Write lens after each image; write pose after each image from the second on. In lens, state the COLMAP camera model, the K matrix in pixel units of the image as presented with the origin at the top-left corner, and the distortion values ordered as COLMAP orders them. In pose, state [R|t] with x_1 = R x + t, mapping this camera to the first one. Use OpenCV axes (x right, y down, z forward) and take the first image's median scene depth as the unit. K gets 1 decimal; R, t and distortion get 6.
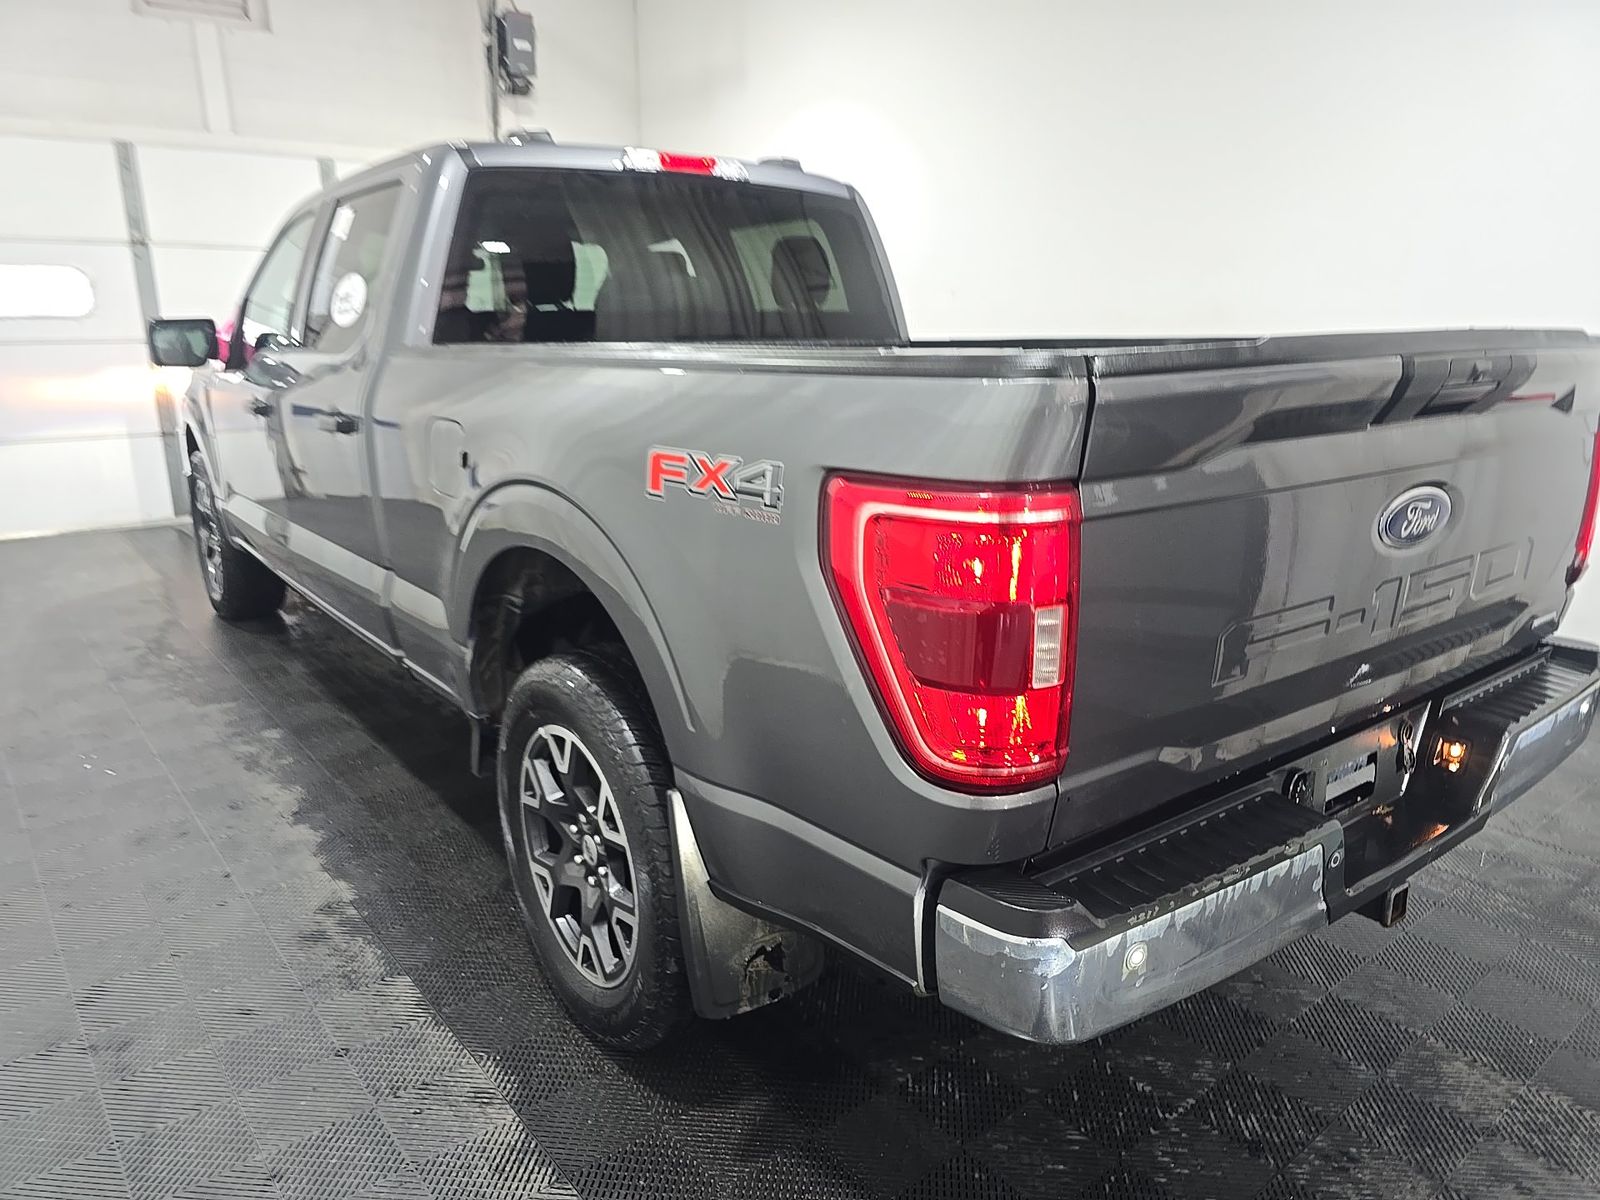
lens RADIAL K [[1110.2, 0, 800.0], [0, 1110.2, 600.0], [0, 0, 1]] dist [0.020012, -0.005171]
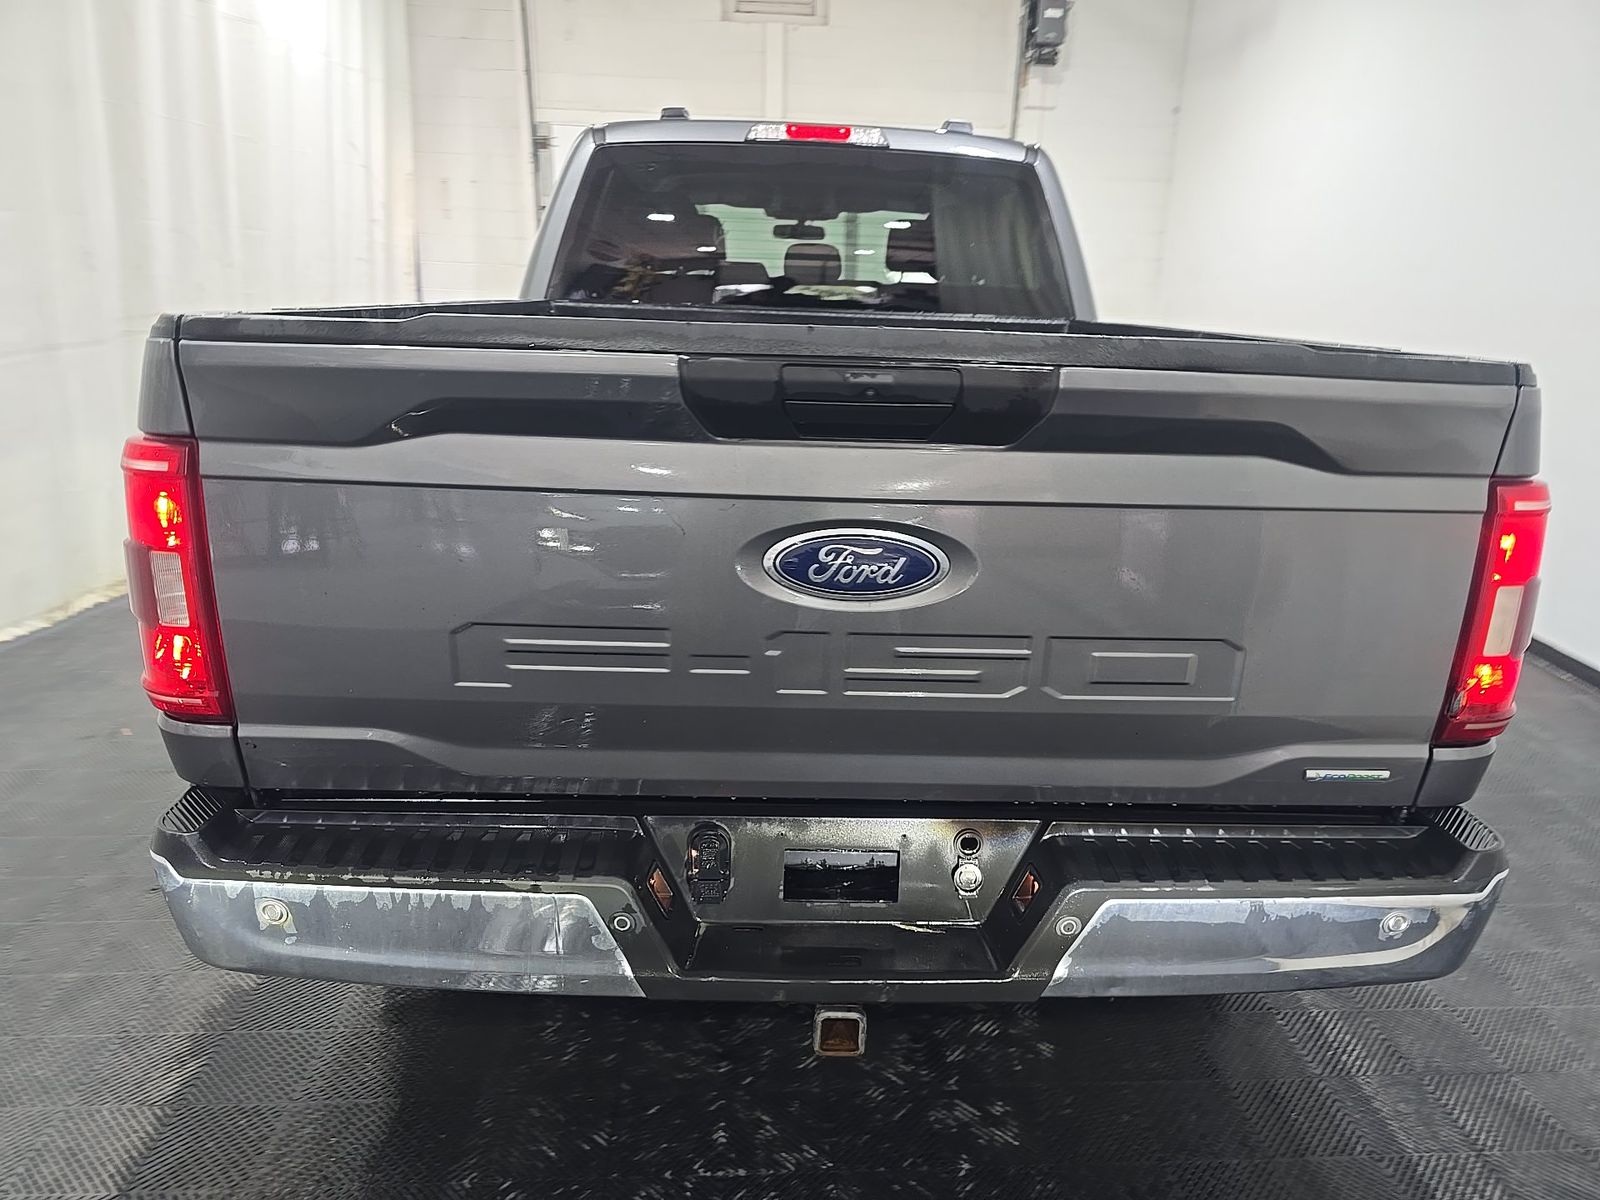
lens RADIAL K [[1110.2, 0, 800.0], [0, 1110.2, 600.0], [0, 0, 1]] dist [0.020012, -0.005171]
pose [[0.808403, 0.193431, -0.555940, 0.527598], [-0.180305, 0.980438, 0.078945, -0.056878], [0.560335, 0.036419, 0.827465, 0.179948]]
